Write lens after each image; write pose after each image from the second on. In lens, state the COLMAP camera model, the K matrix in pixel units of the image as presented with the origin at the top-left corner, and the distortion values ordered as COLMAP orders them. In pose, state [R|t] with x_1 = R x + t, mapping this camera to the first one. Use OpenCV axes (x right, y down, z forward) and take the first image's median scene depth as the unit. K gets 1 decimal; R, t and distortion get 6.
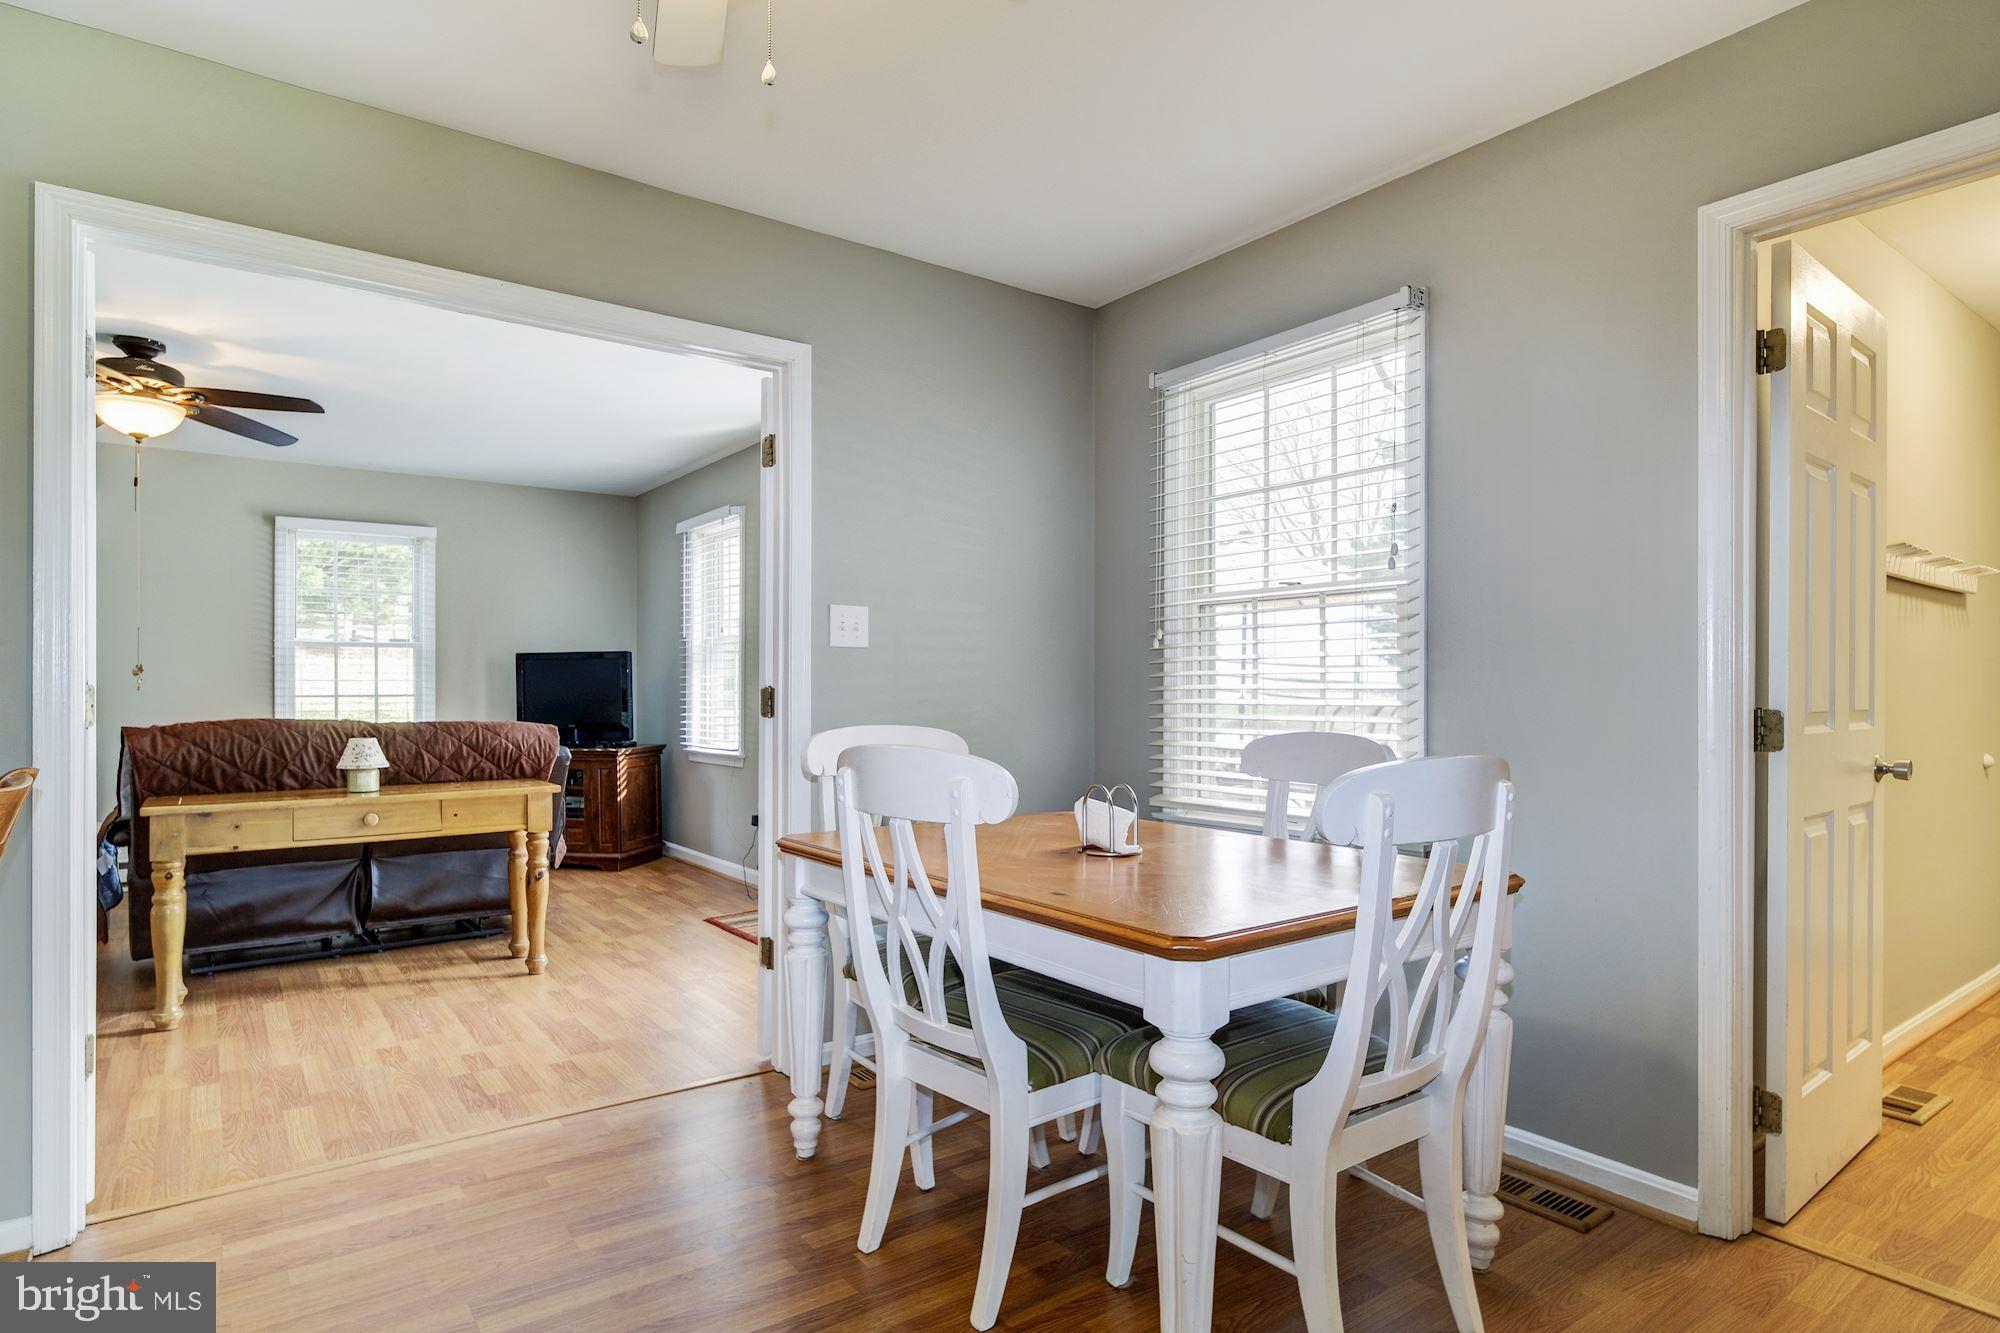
lens RADIAL K [[1077.4, 0, 1027.4], [0, 1077.4, 691.0], [0, 0, 1]] dist [-0.001237, 0.000811]
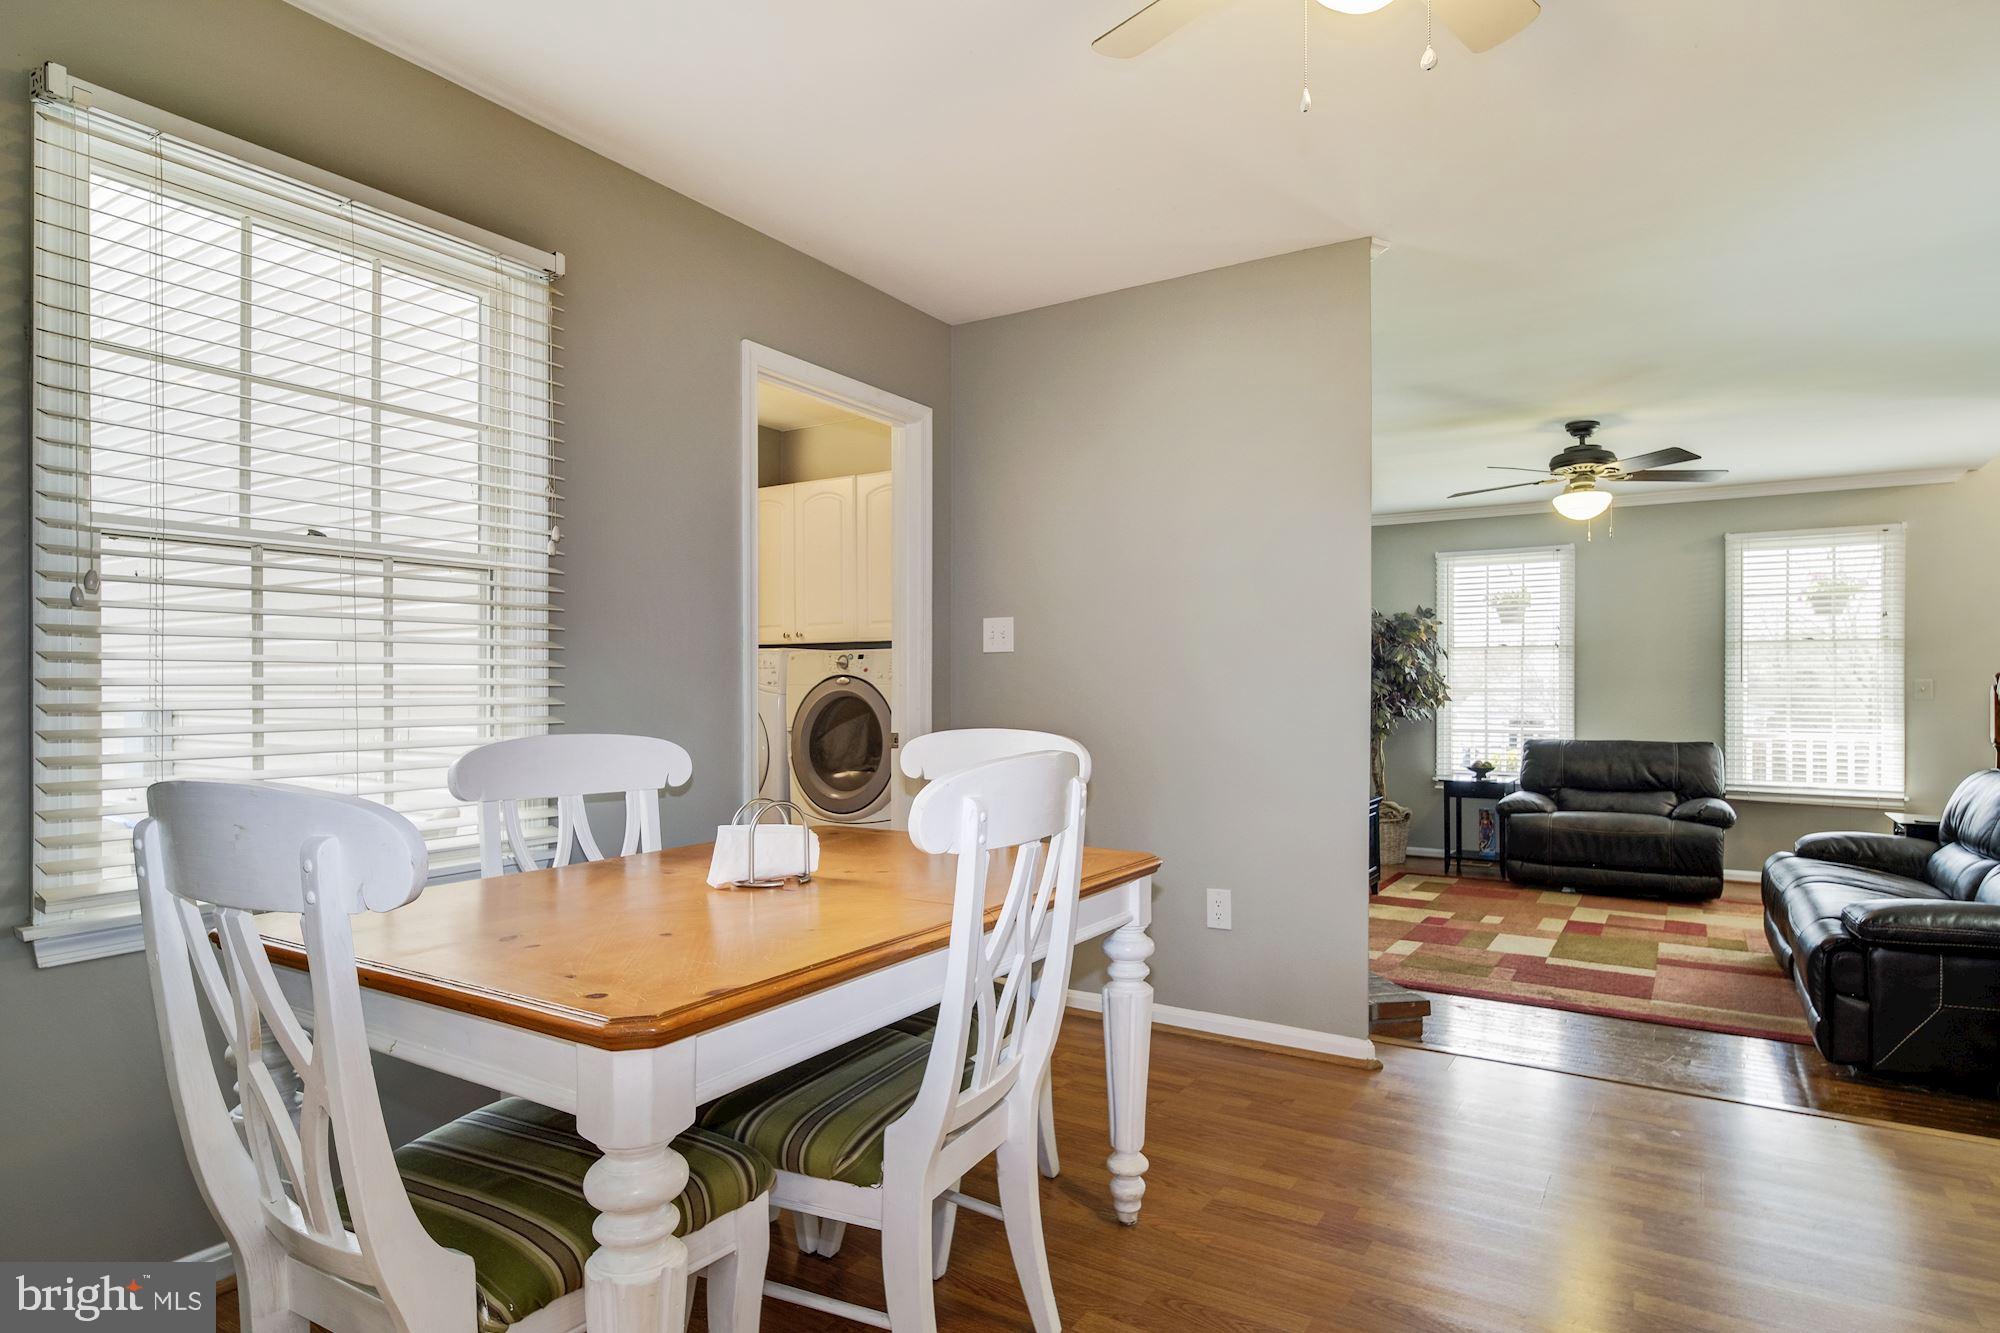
lens RADIAL K [[1100.0, 0, 1009.1], [0, 1100.0, 682.0], [0, 0, 1]] dist [0.000027, -0.009373]
pose [[-0.358326, -0.002336, 0.933593, -0.425700], [-0.001207, 0.999997, 0.002039, -0.005774], [-0.933596, -0.000396, -0.358328, 0.625158]]
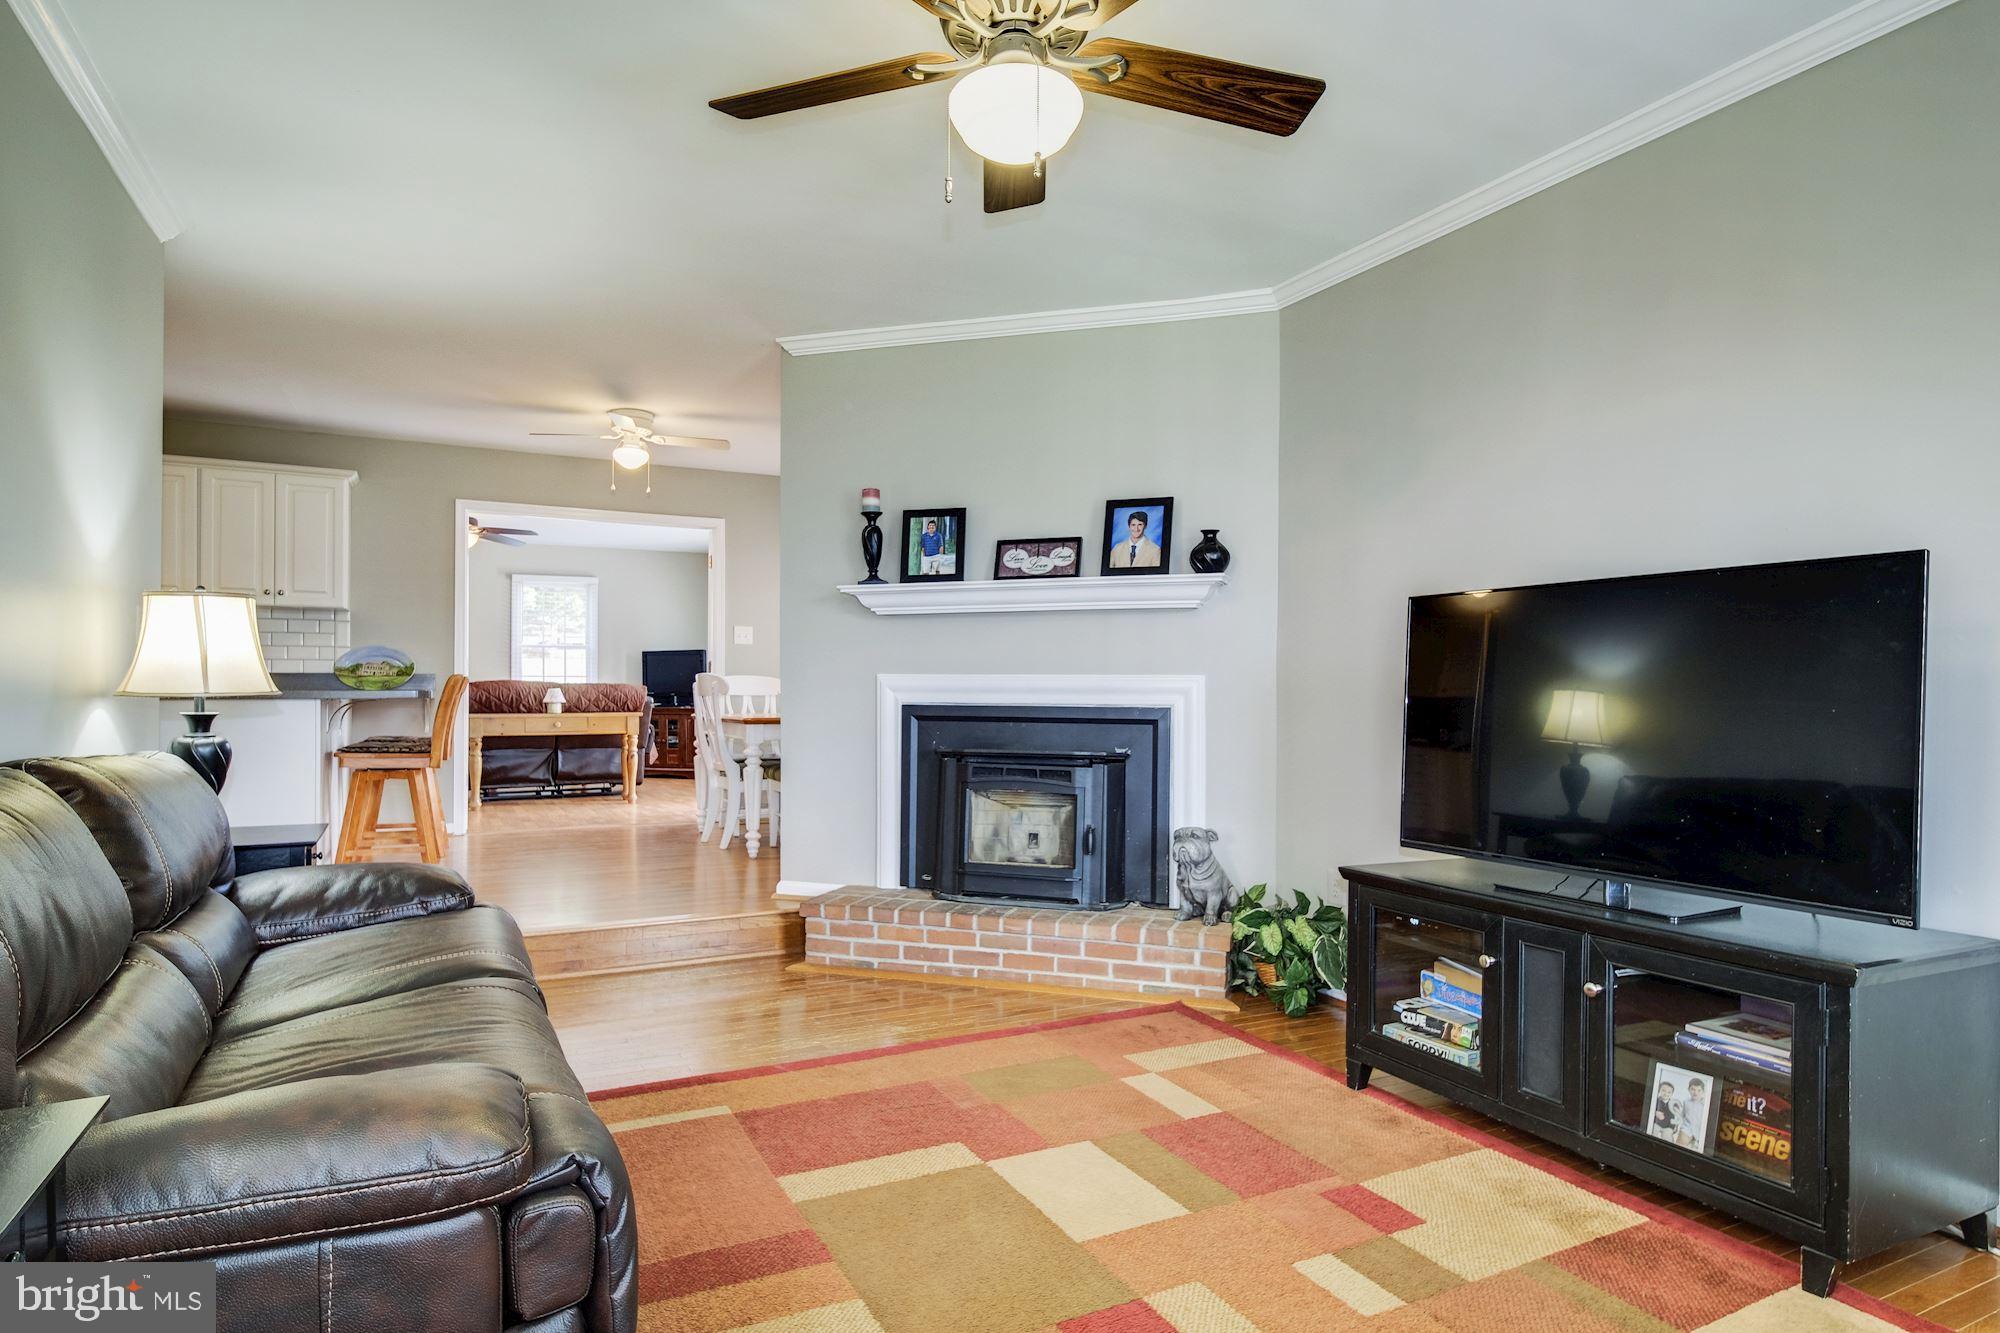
lens RADIAL K [[1100.0, 0, 1009.1], [0, 1100.0, 682.0], [0, 0, 1]] dist [0.000027, -0.009373]
pose [[0.985397, 0.000831, -0.170272, 0.611650], [-0.002890, 0.999926, -0.011845, 0.051180], [0.170249, 0.012164, 0.985326, -0.947899]]
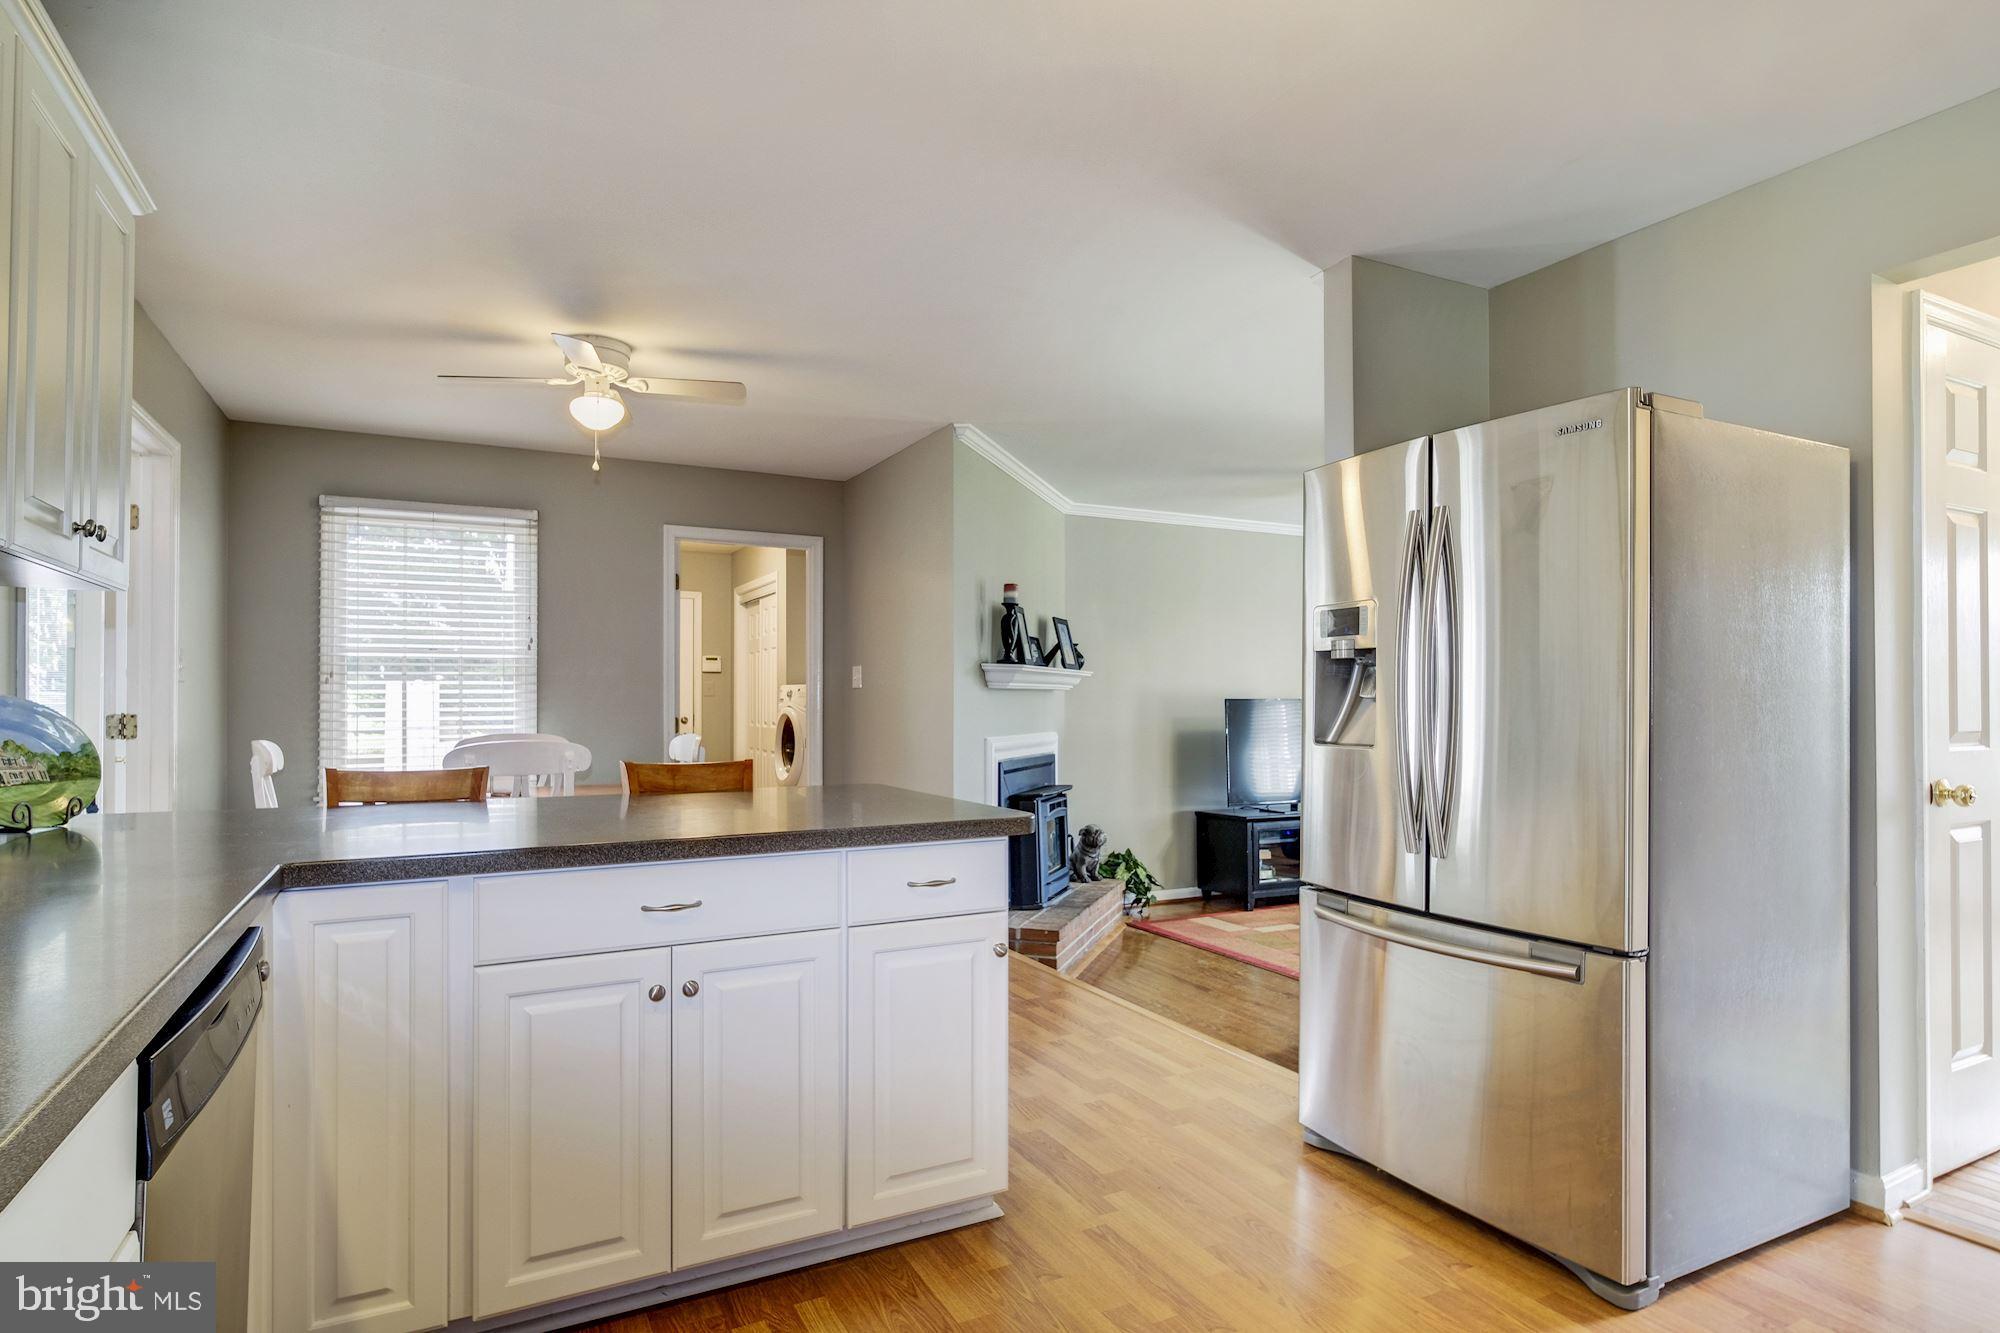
lens RADIAL K [[1100.0, 0, 1009.1], [0, 1100.0, 682.0], [0, 0, 1]] dist [0.000027, -0.009373]
pose [[0.163234, 0.015518, 0.986465, -0.961726], [0.000547, 0.999875, -0.015820, -0.013743], [-0.986587, 0.003121, 0.163205, -0.131851]]
